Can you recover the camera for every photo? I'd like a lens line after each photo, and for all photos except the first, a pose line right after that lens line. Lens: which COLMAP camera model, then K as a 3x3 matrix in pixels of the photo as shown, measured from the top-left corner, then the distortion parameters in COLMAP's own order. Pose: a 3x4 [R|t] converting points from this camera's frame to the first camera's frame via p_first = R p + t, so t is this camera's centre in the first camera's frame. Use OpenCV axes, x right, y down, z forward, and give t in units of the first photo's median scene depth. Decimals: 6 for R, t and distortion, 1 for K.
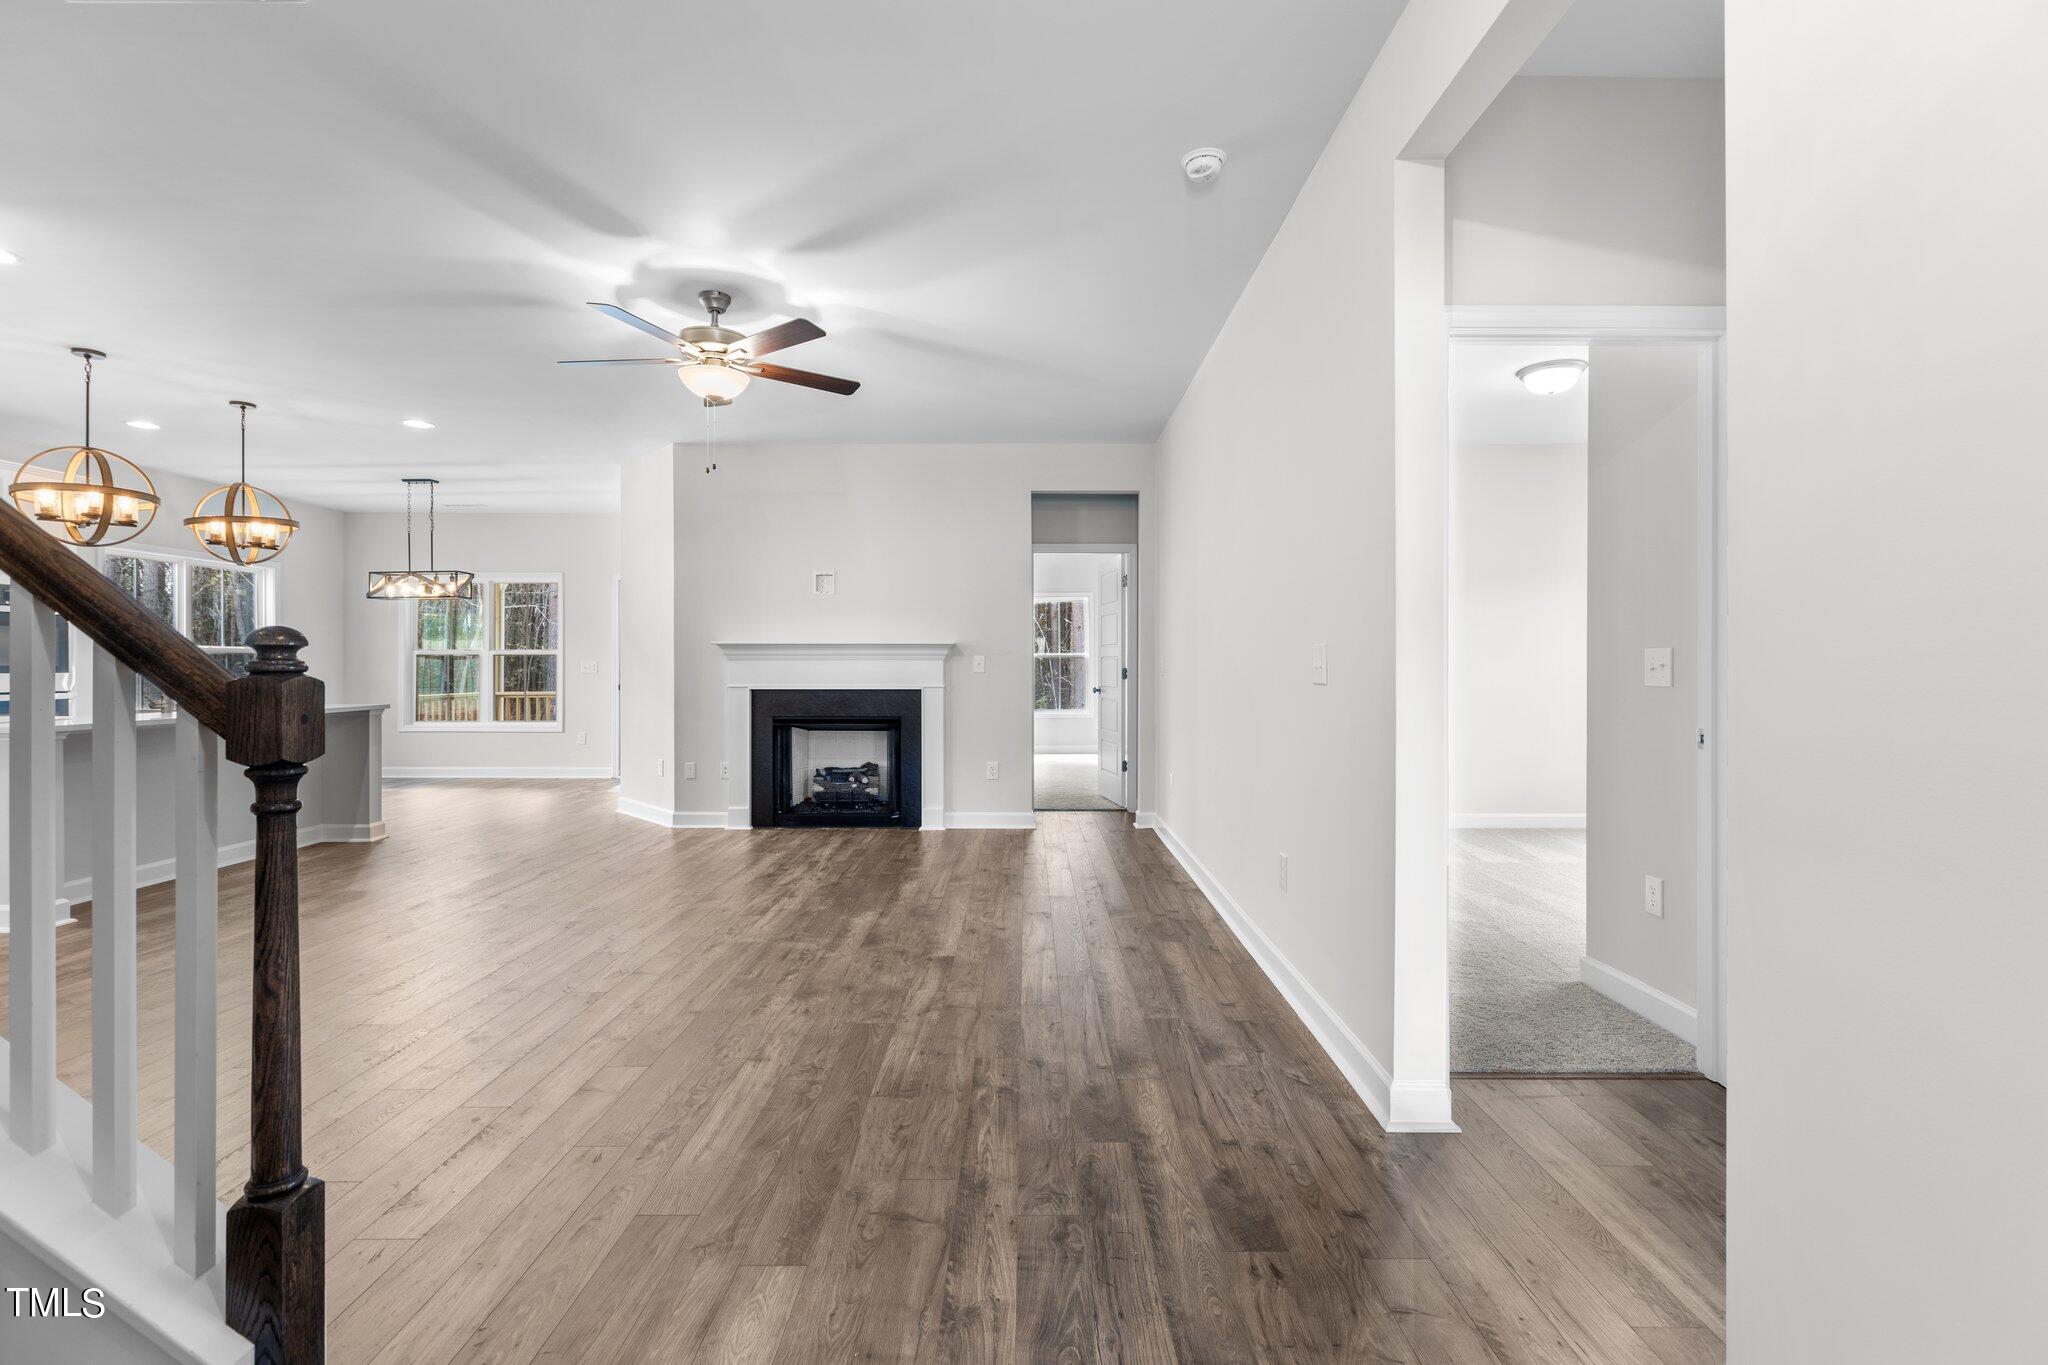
lens RADIAL K [[927.5, 0, 1026.6], [0, 927.5, 663.7], [0, 0, 1]] dist [0.002549, 0.000204]
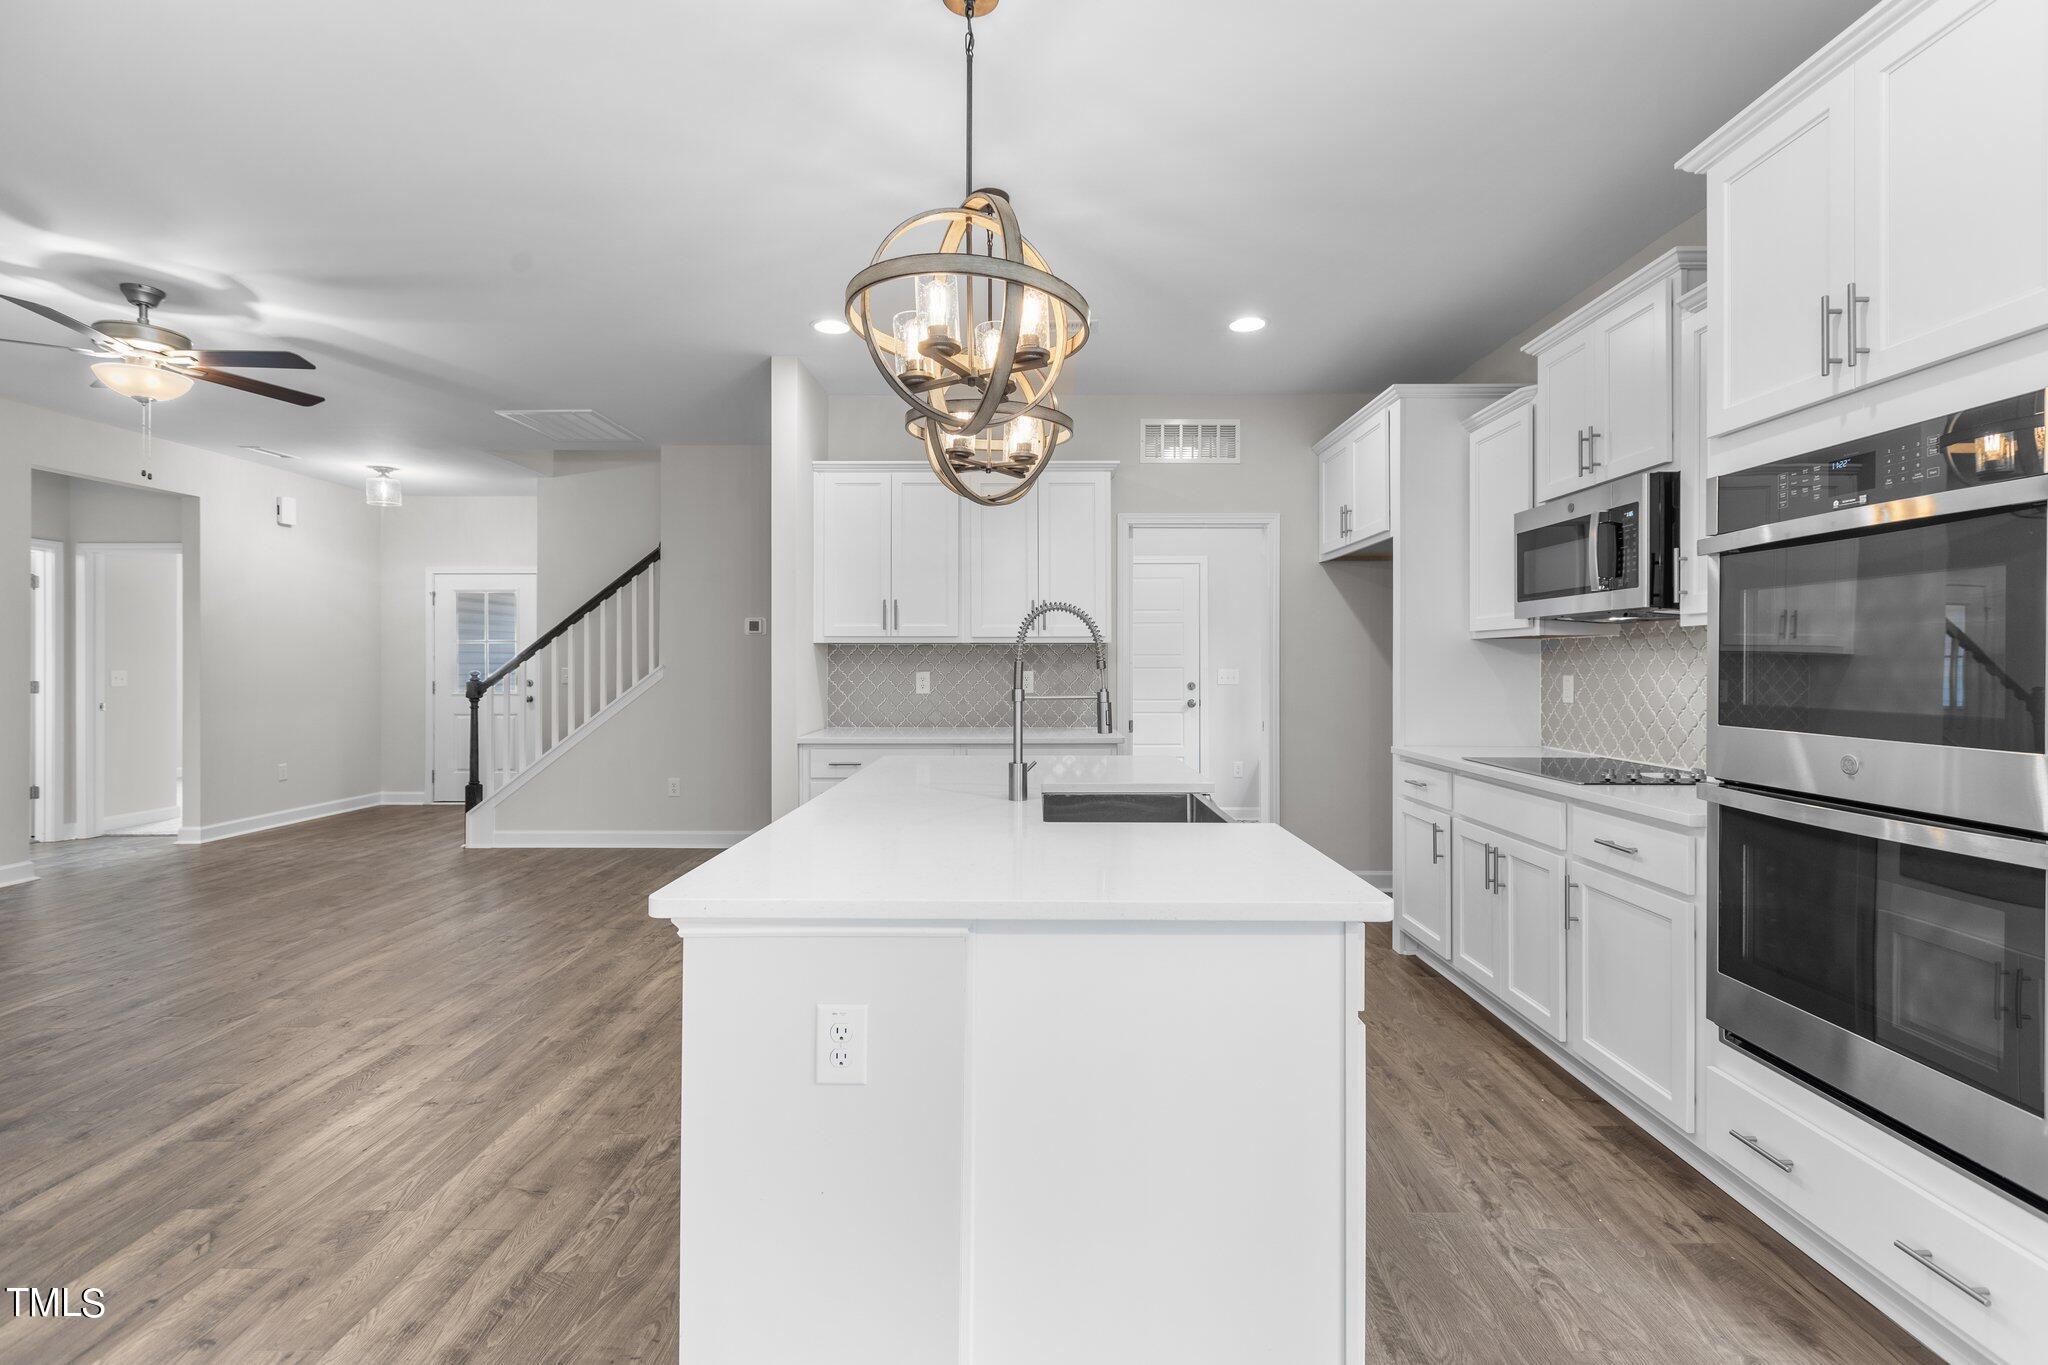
lens RADIAL K [[927.5, 0, 1026.6], [0, 927.5, 663.7], [0, 0, 1]] dist [0.002549, 0.000204]
pose [[-0.999988, 0.000672, 0.004876, -0.740216], [0.000664, 0.999998, -0.001651, -0.011844], [-0.004877, -0.001648, -0.999987, 1.164809]]
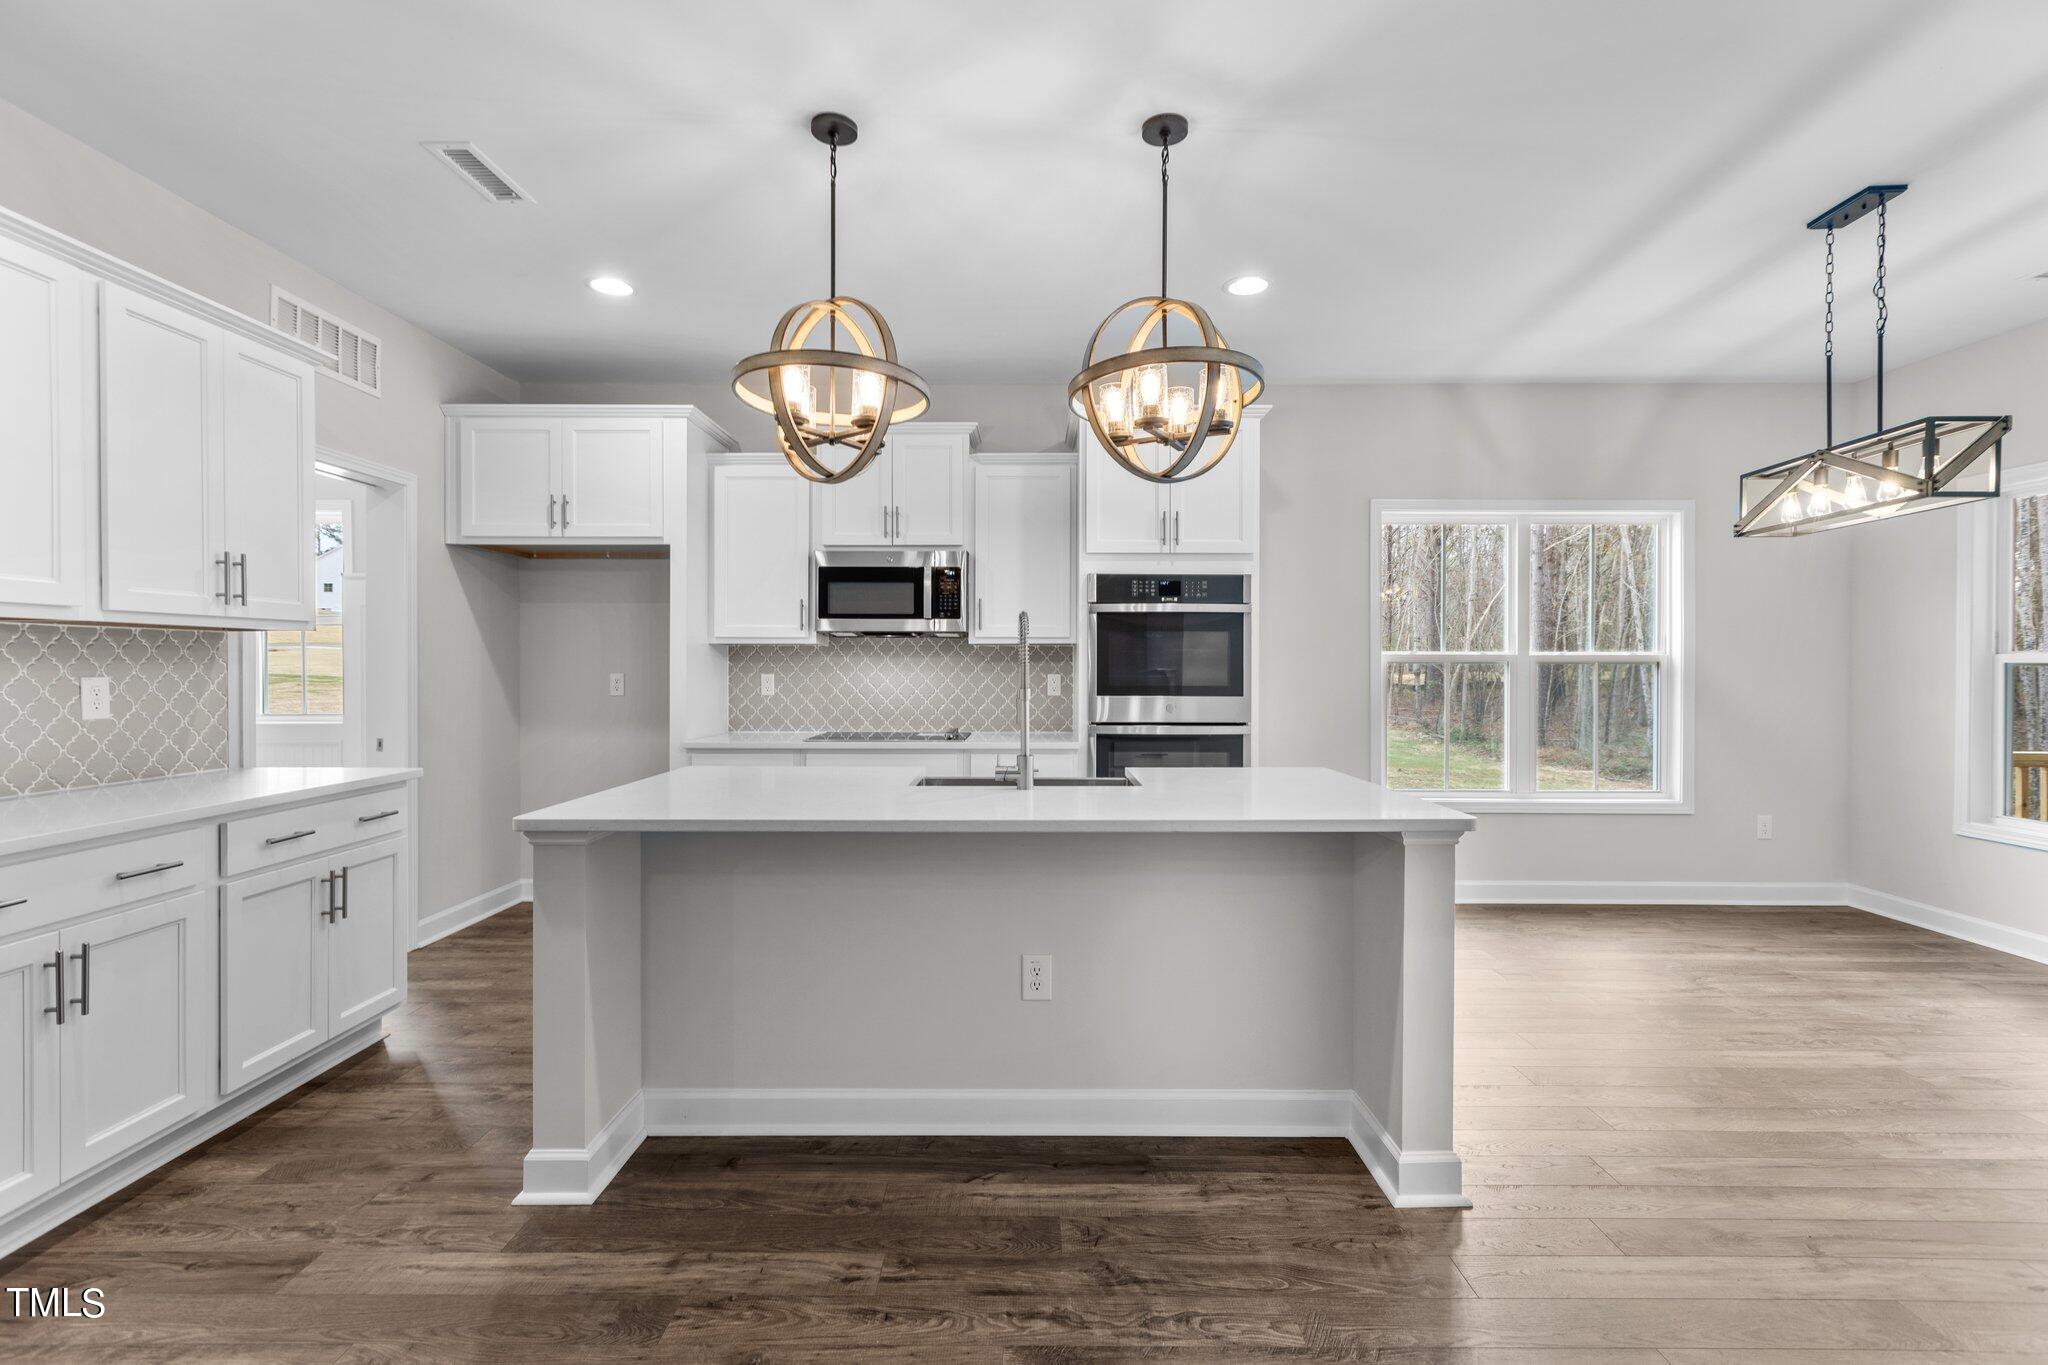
lens RADIAL K [[925.4, 0, 1024.8], [0, 925.4, 675.2], [0, 0, 1]] dist [0.001815, -0.000386]
pose [[0.001400, 0.009738, -0.999952, -0.330591], [-0.000625, 0.999952, 0.009737, -0.011717], [0.999999, 0.000612, 0.001406, 0.795692]]
